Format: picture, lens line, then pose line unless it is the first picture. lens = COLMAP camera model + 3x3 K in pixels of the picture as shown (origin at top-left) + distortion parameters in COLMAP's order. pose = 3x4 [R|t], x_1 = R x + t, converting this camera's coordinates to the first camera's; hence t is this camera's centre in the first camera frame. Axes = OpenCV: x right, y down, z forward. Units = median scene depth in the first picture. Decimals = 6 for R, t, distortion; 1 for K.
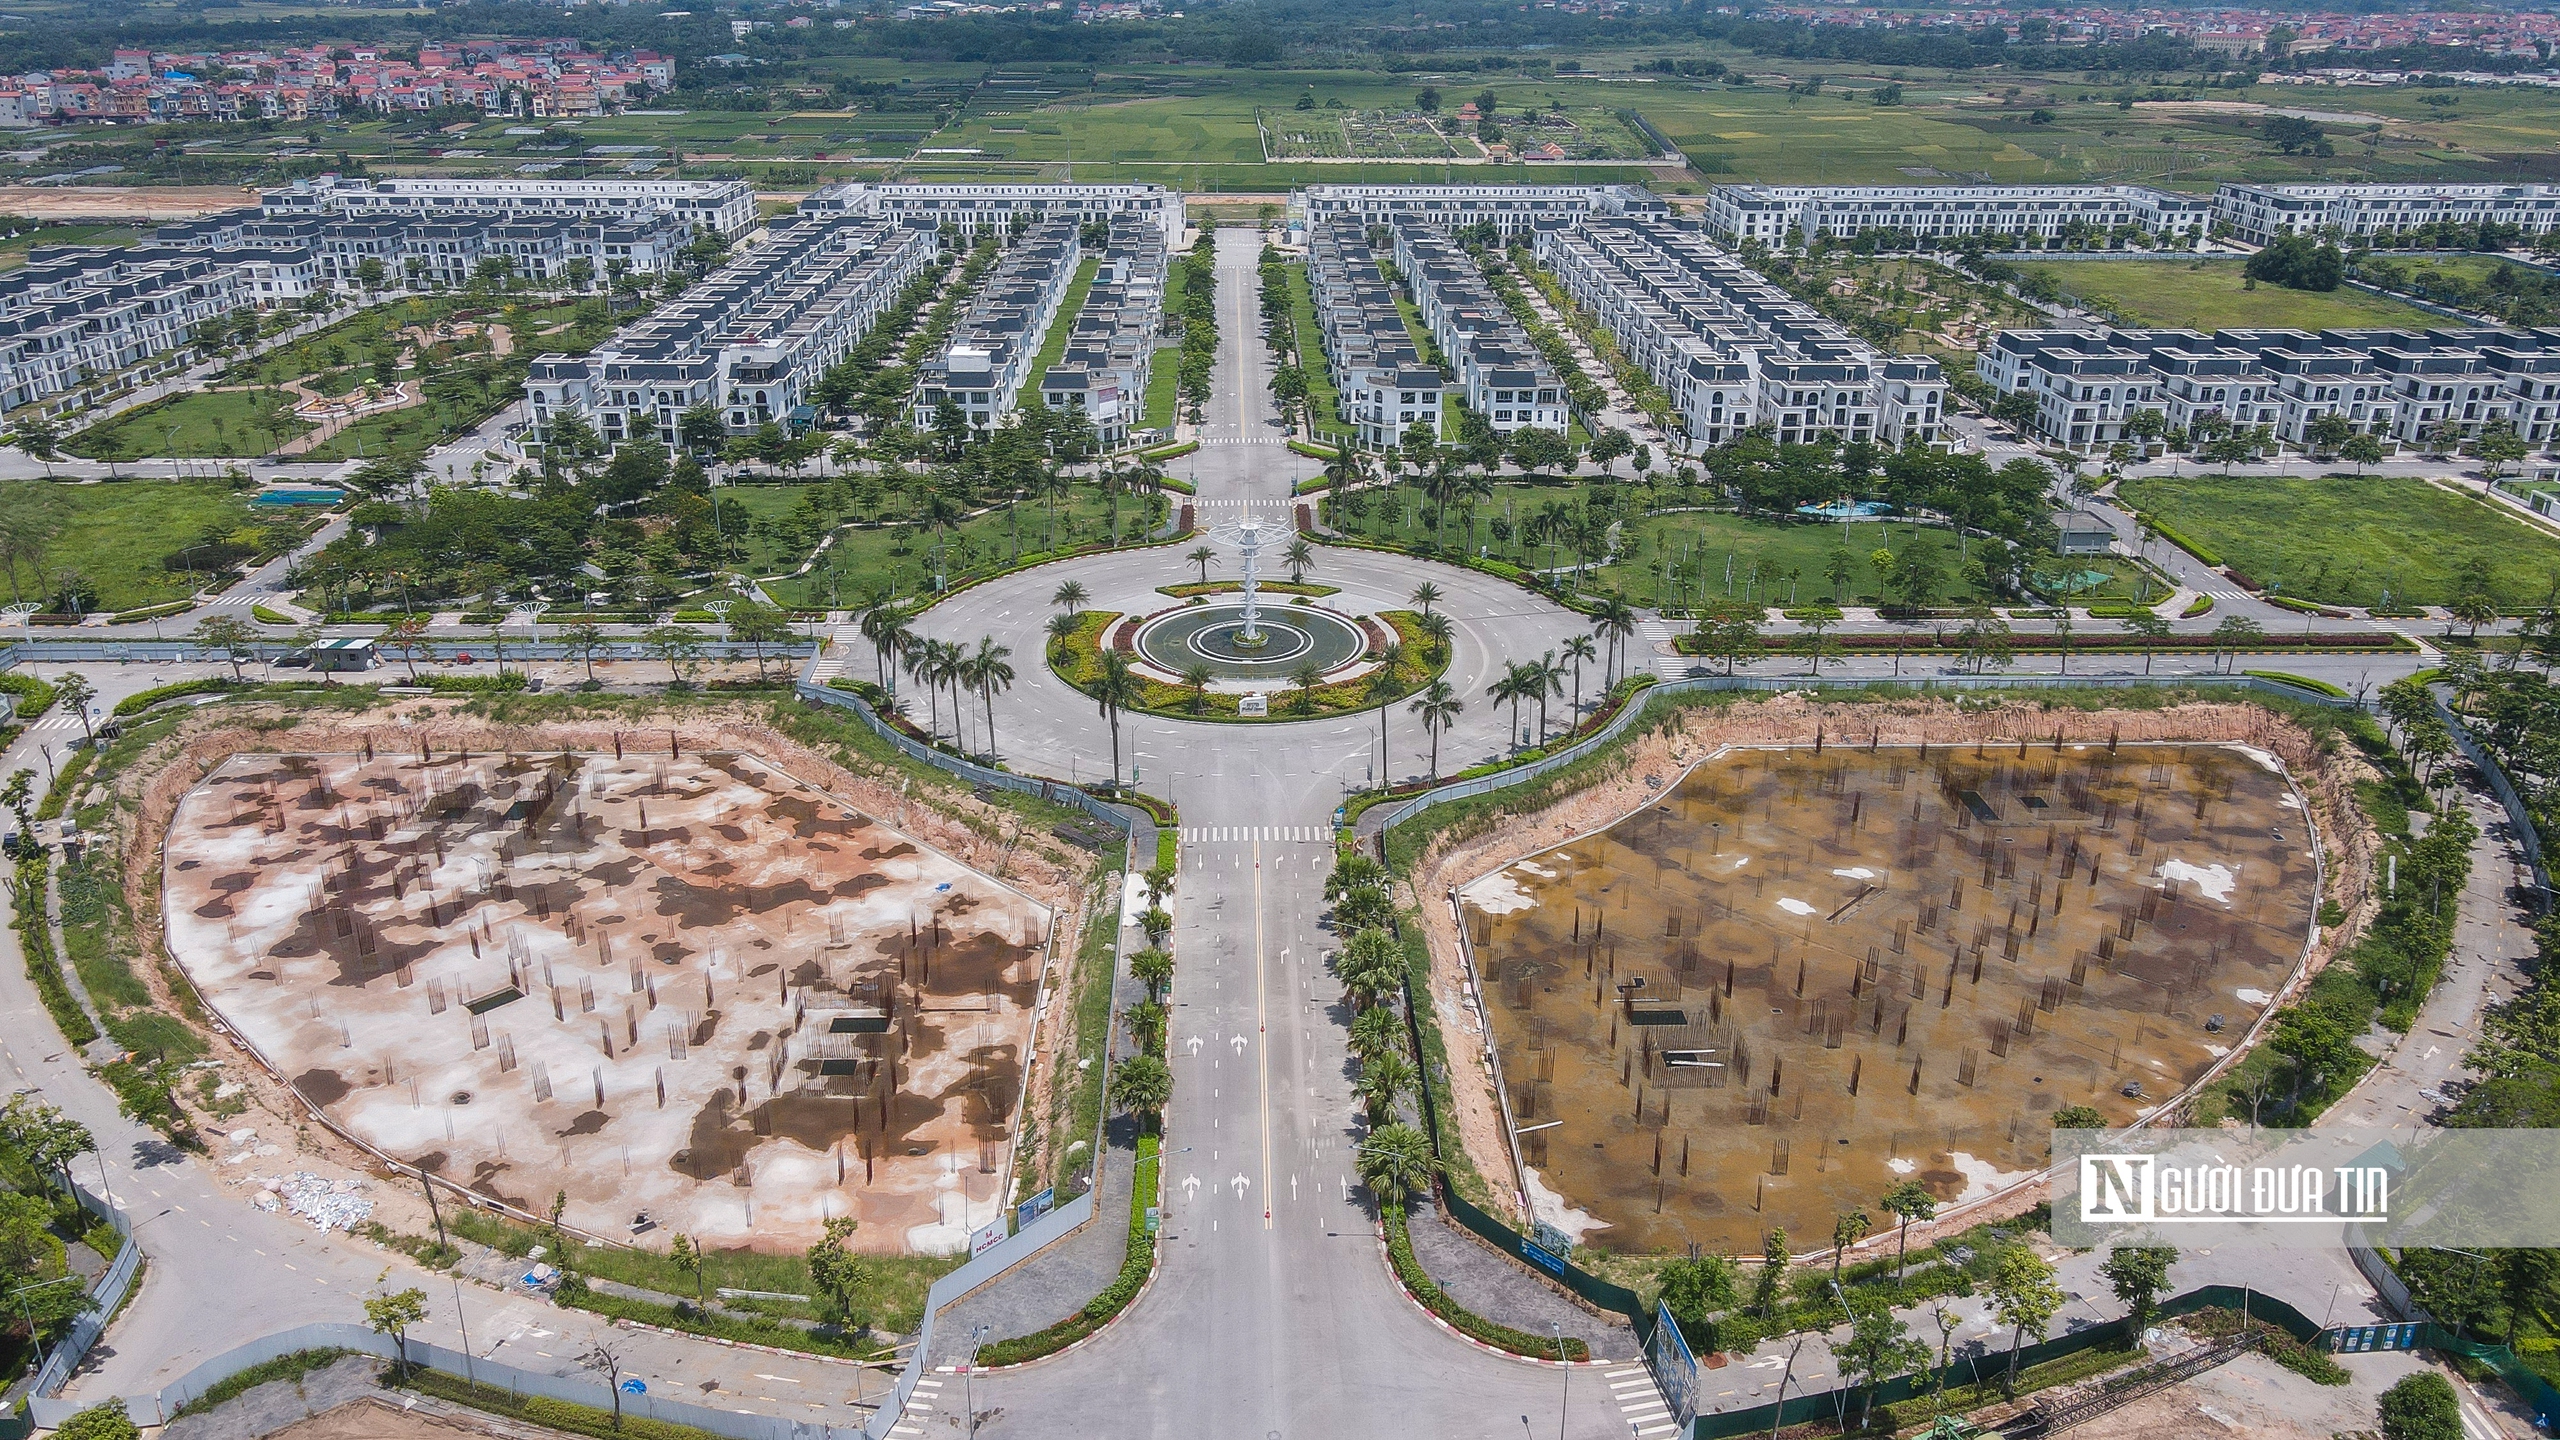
lens RADIAL K [[1861.4, 0, 1285.7], [0, 1861.4, 722.8], [0, 0, 1]] dist [-0.002012, 0.024170]
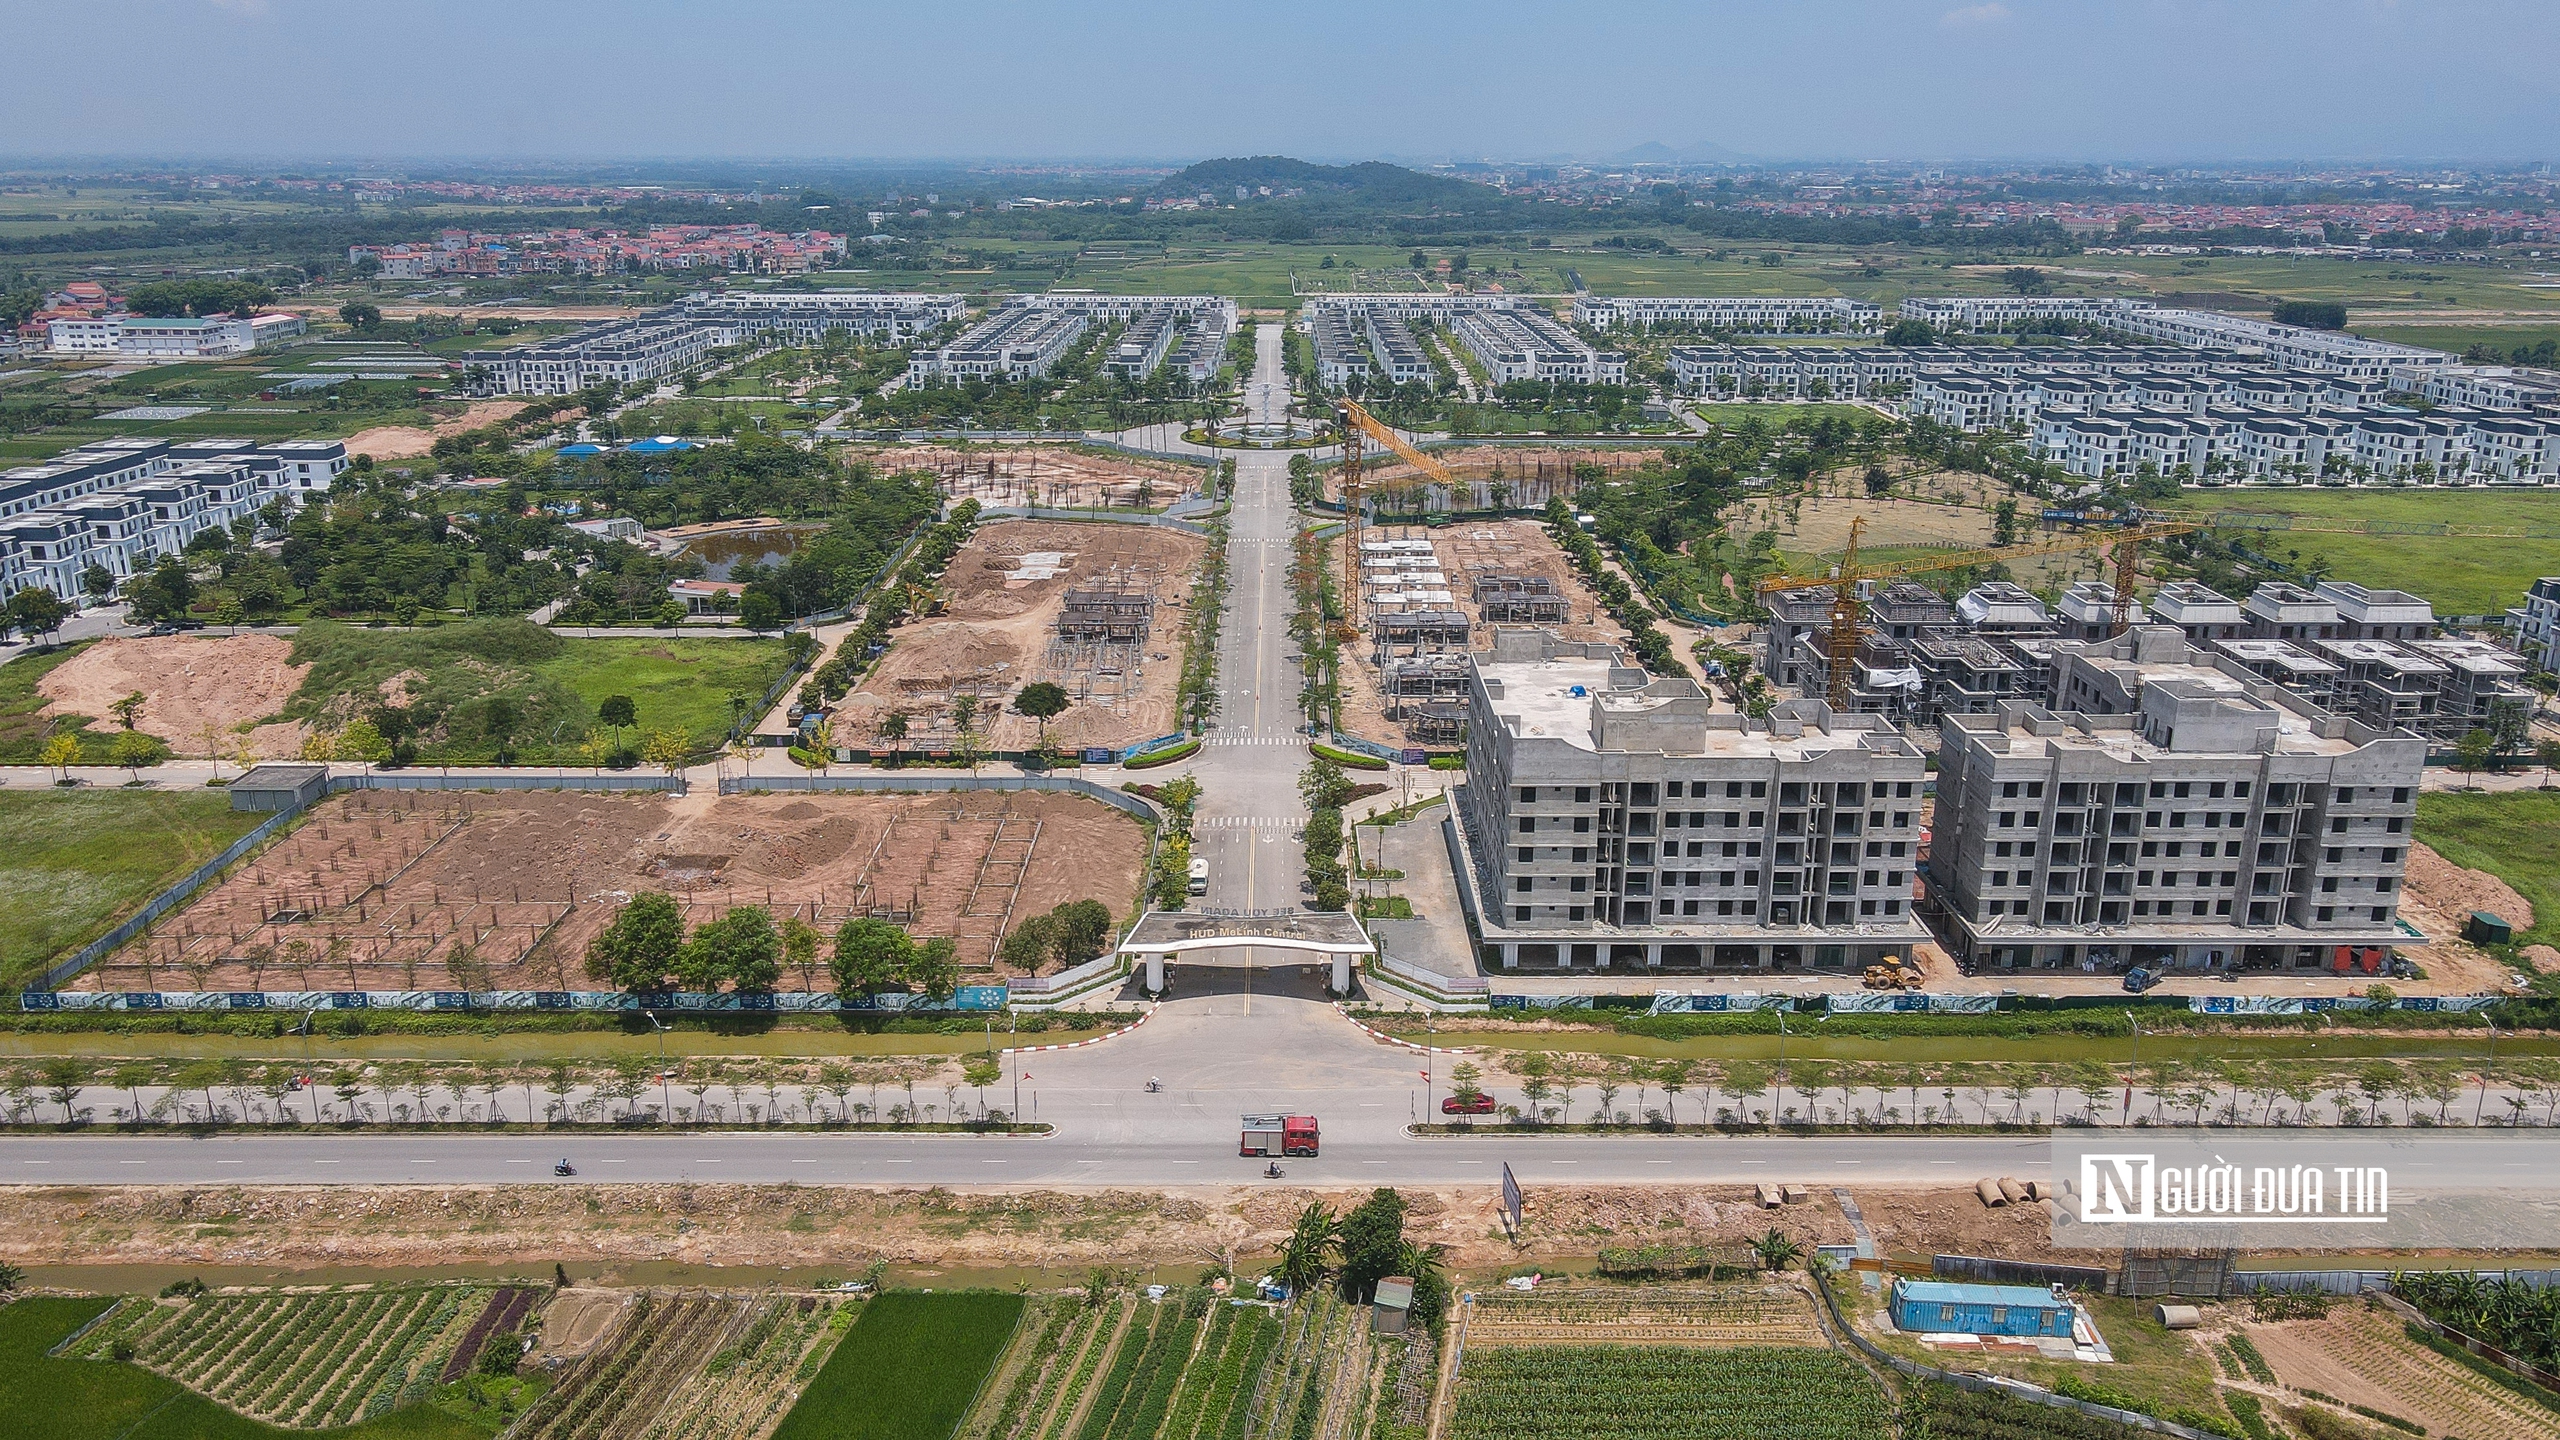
lens RADIAL K [[1861.4, 0, 1279.0], [0, 1861.4, 713.2], [0, 0, 1]] dist [-0.002012, 0.024170]
pose [[0.999600, 0.005388, -0.027763, 0.044951], [-0.008206, 0.994709, -0.102403, 0.383872], [0.027065, 0.102589, 0.994356, -0.912196]]
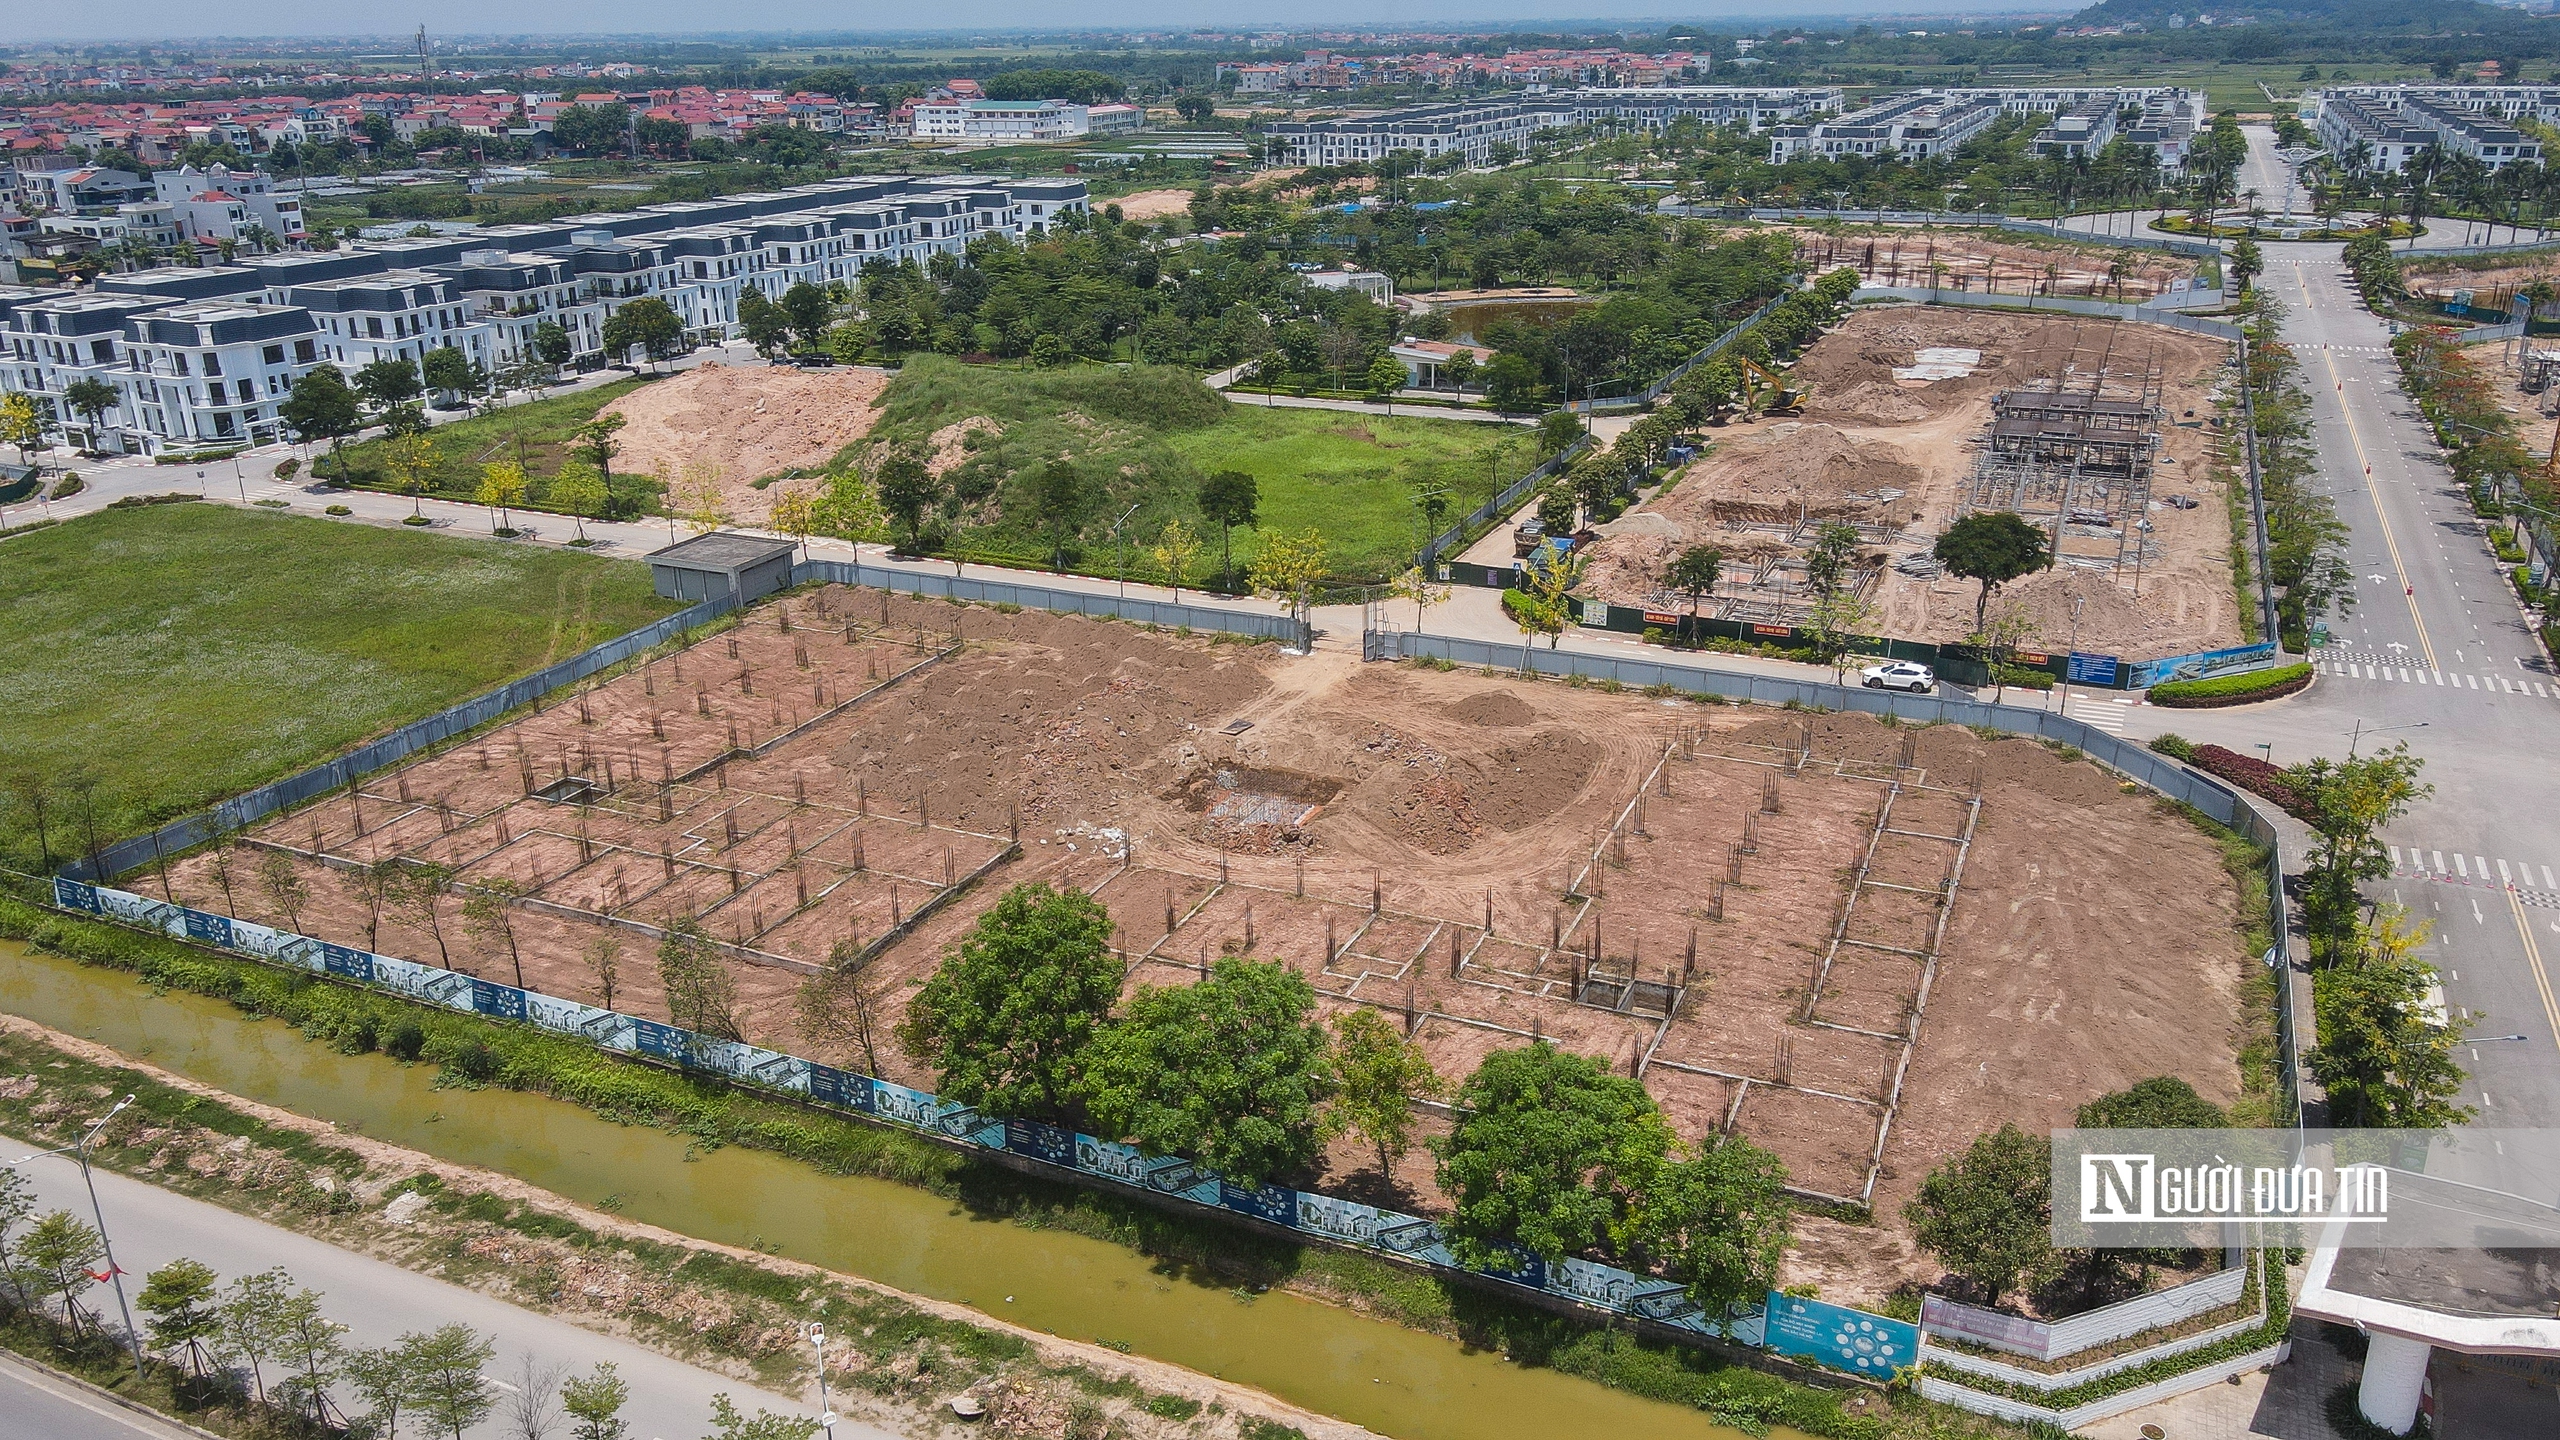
lens RADIAL K [[1861.4, 0, 1297.7], [0, 1861.4, 709.6], [0, 0, 1]] dist [-0.002012, 0.024170]
pose [[0.897304, 0.135131, -0.420221, -0.035021], [-0.150405, 0.988619, -0.003251, 0.357225], [0.414999, 0.066121, 0.907416, -0.565682]]
